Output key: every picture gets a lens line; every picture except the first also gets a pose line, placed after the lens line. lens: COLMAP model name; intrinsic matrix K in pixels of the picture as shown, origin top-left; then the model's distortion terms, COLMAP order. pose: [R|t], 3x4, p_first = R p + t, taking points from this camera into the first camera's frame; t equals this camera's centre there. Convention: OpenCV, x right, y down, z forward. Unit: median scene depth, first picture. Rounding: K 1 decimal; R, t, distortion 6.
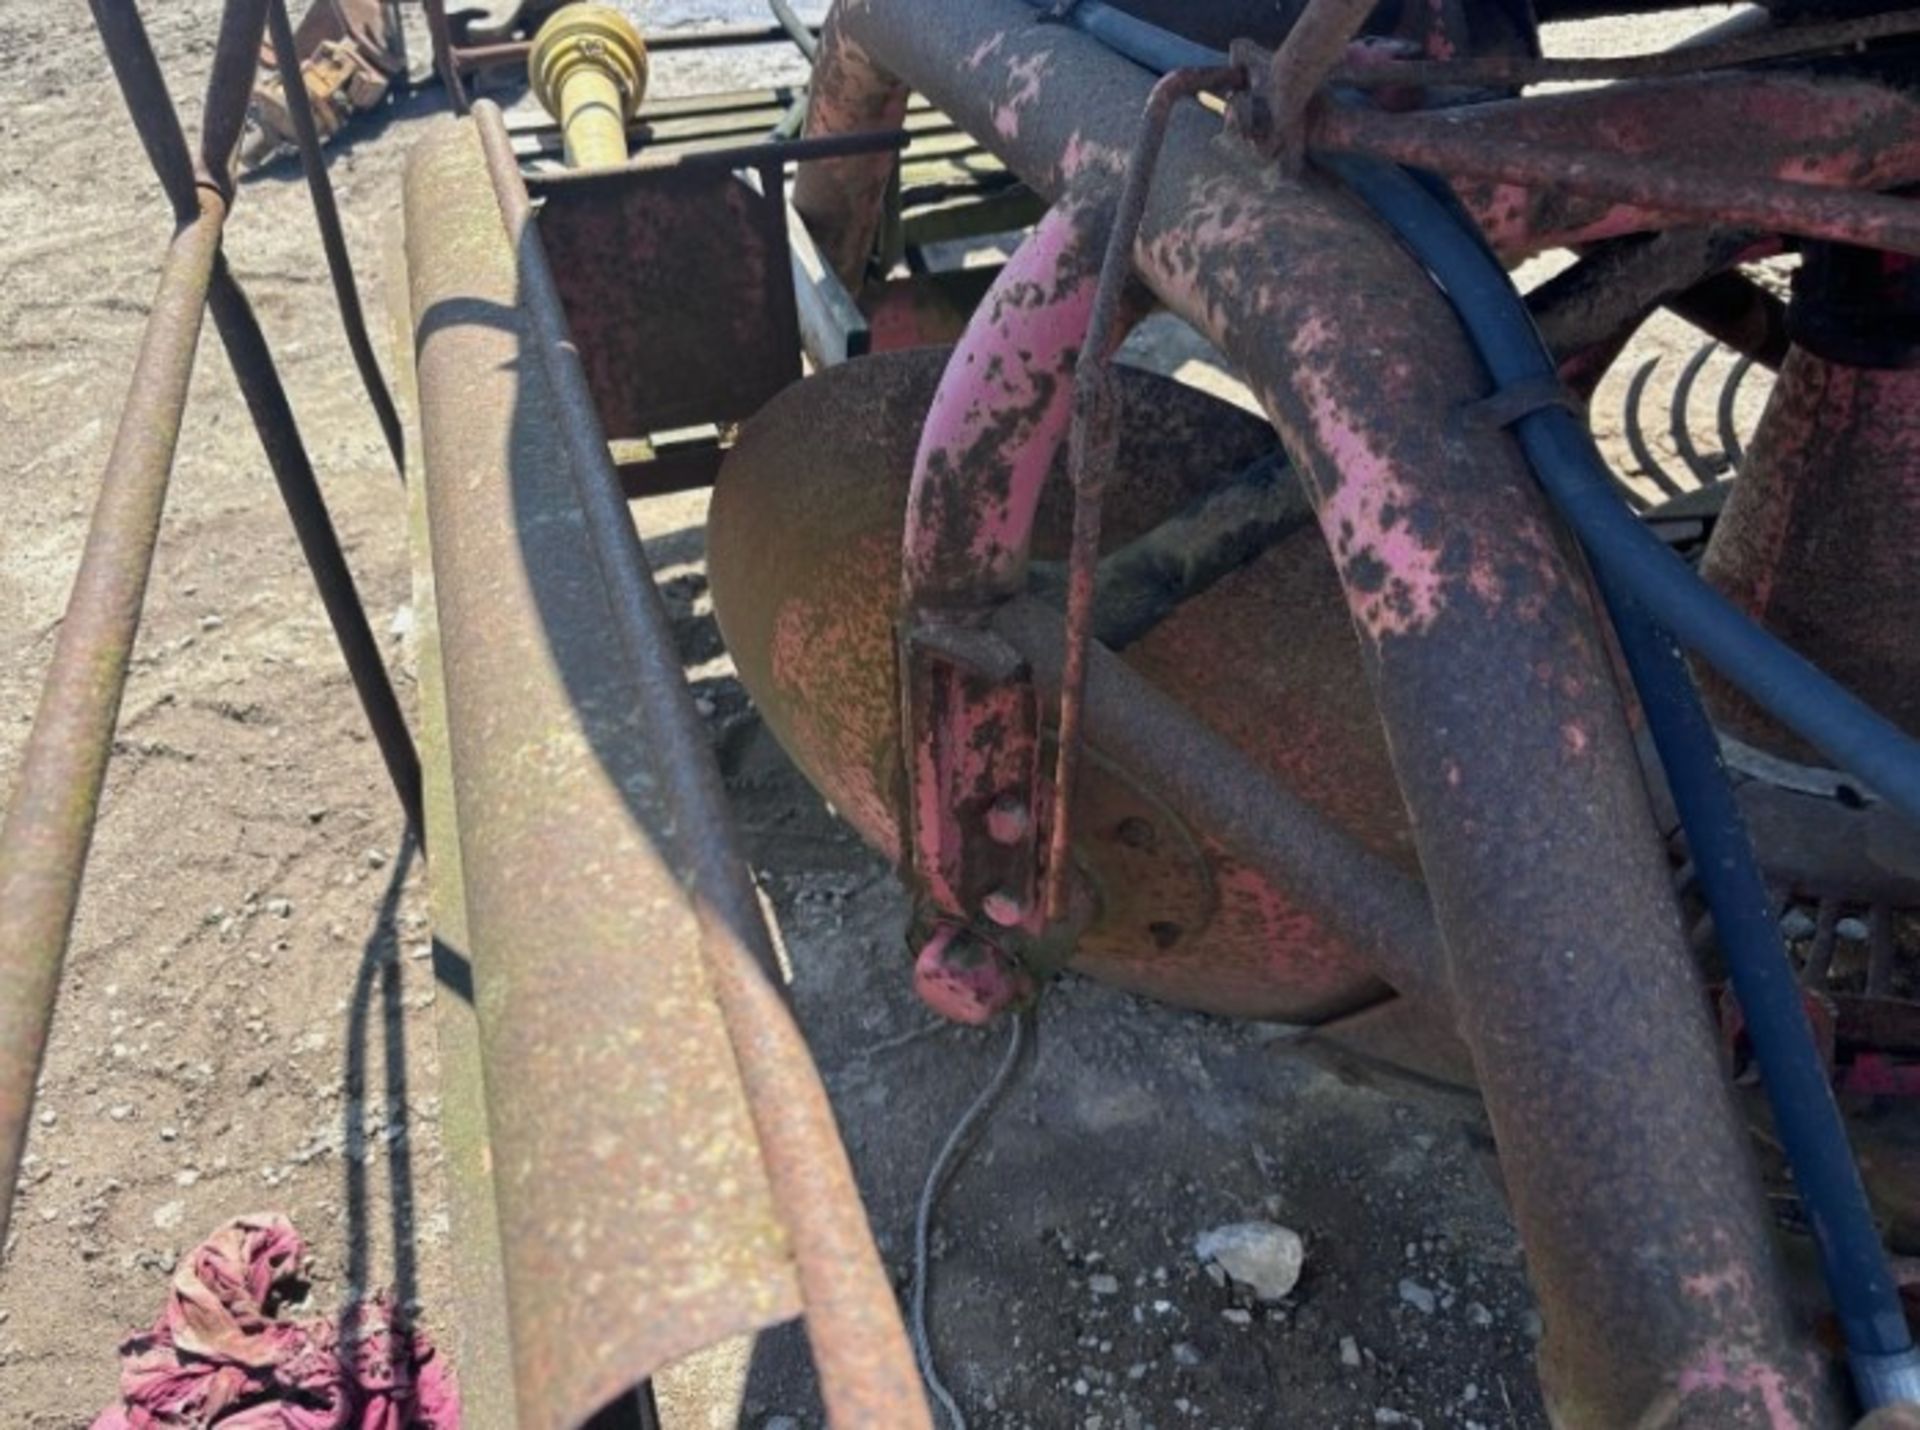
lens RADIAL K [[1474.8, 0, 962.1], [0, 1474.8, 720.5], [0, 0, 1]] dist [0.024591, -0.006169]
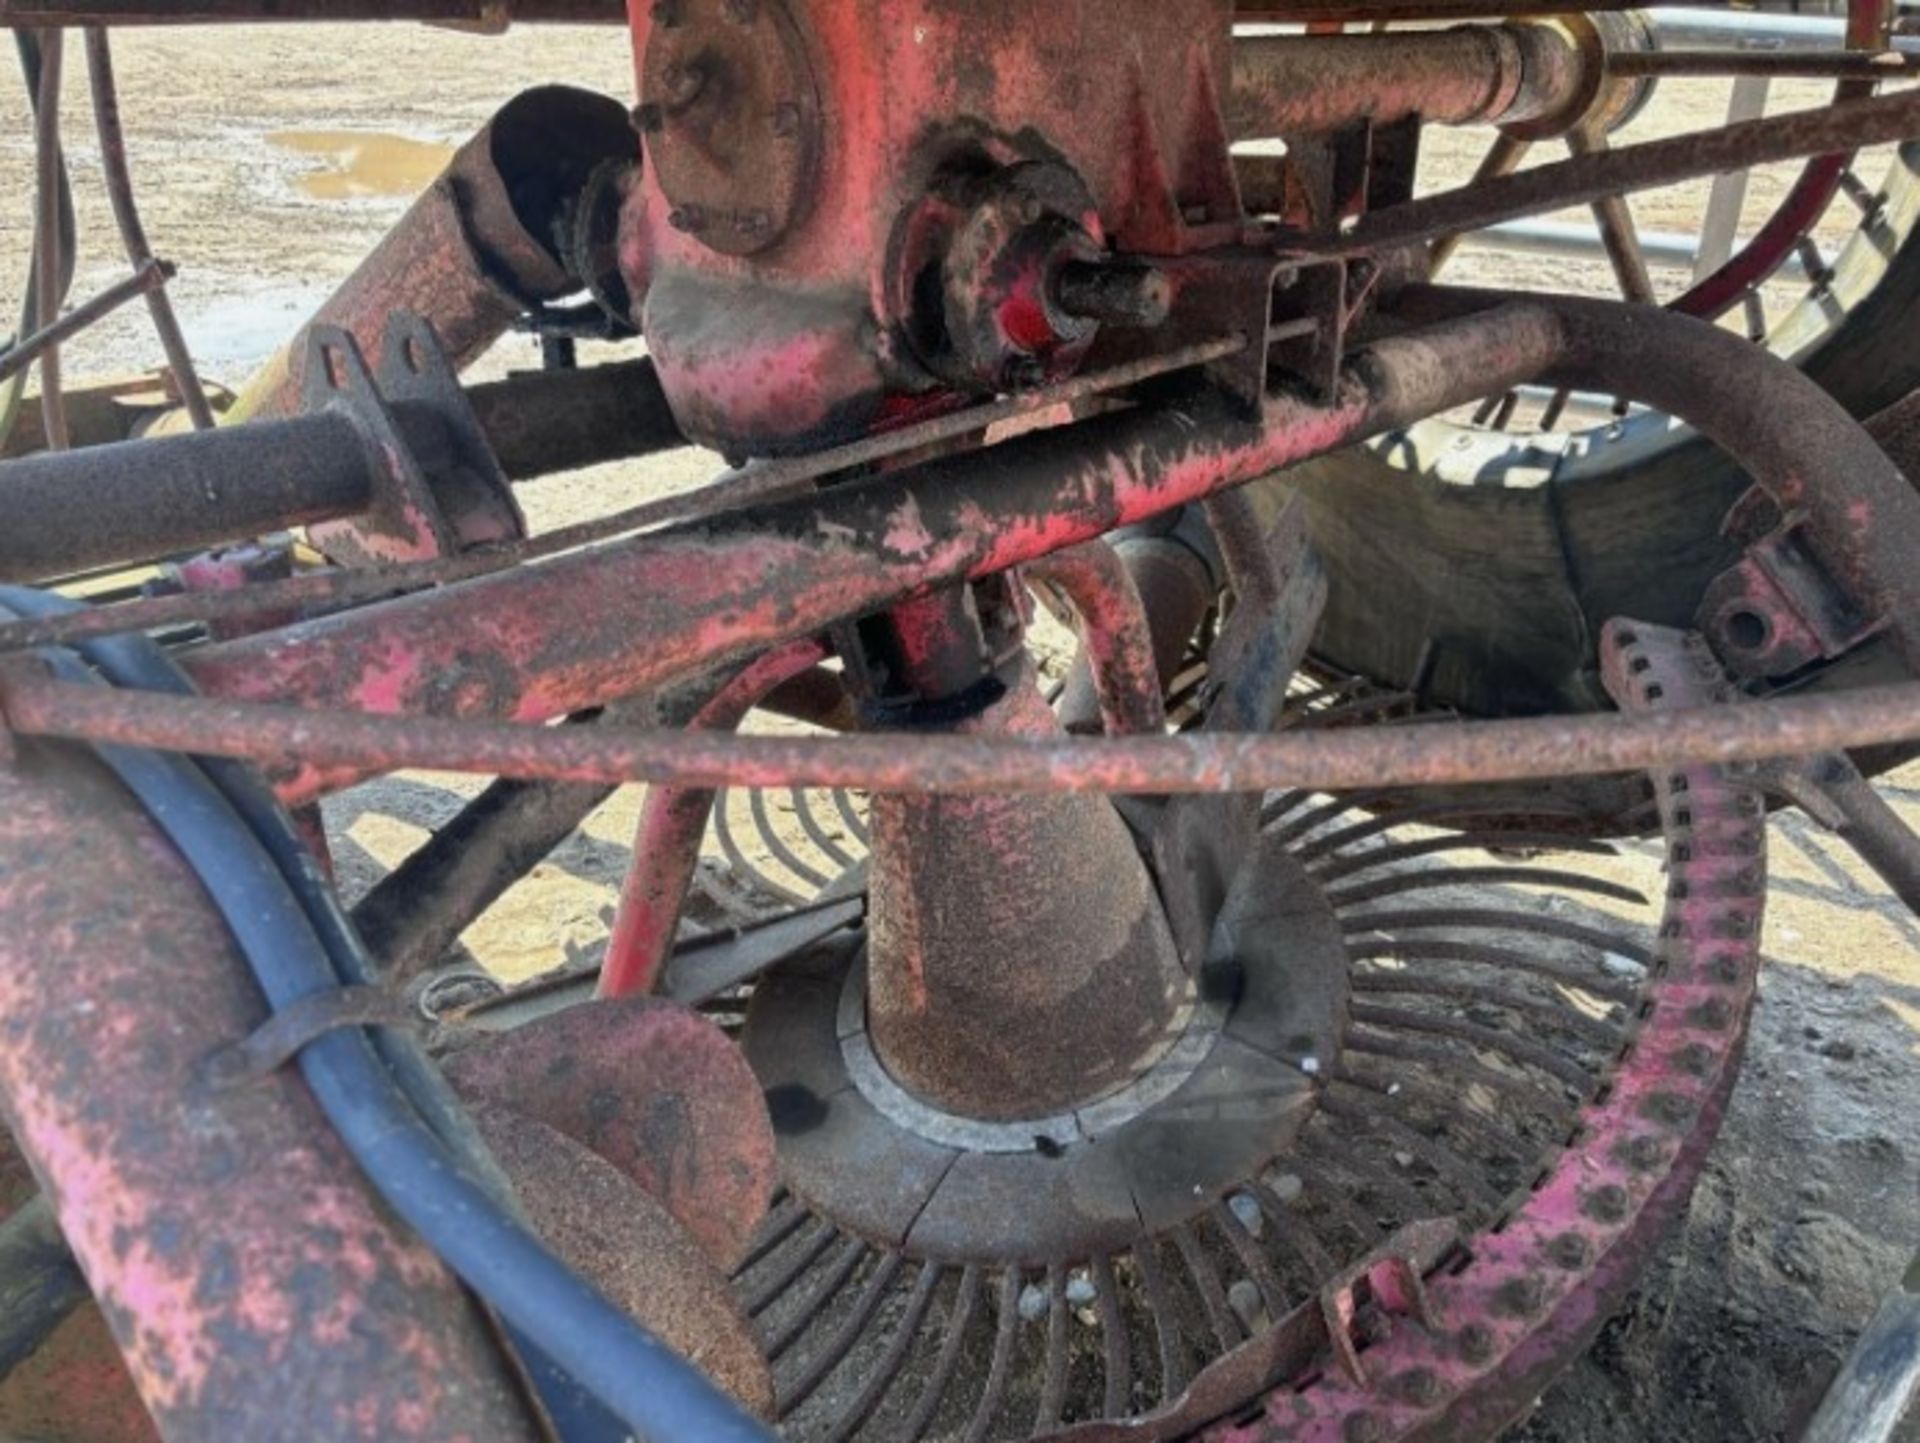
lens RADIAL K [[1436.9, 0, 970.6], [0, 1436.9, 714.0], [0, 0, 1]] dist [0.070121, -0.081617]
pose [[0.887045, -0.179556, 0.425336, 0.387426], [0.274797, 0.945648, -0.173888, -0.140231], [-0.370996, 0.271128, 0.888173, 0.156938]]
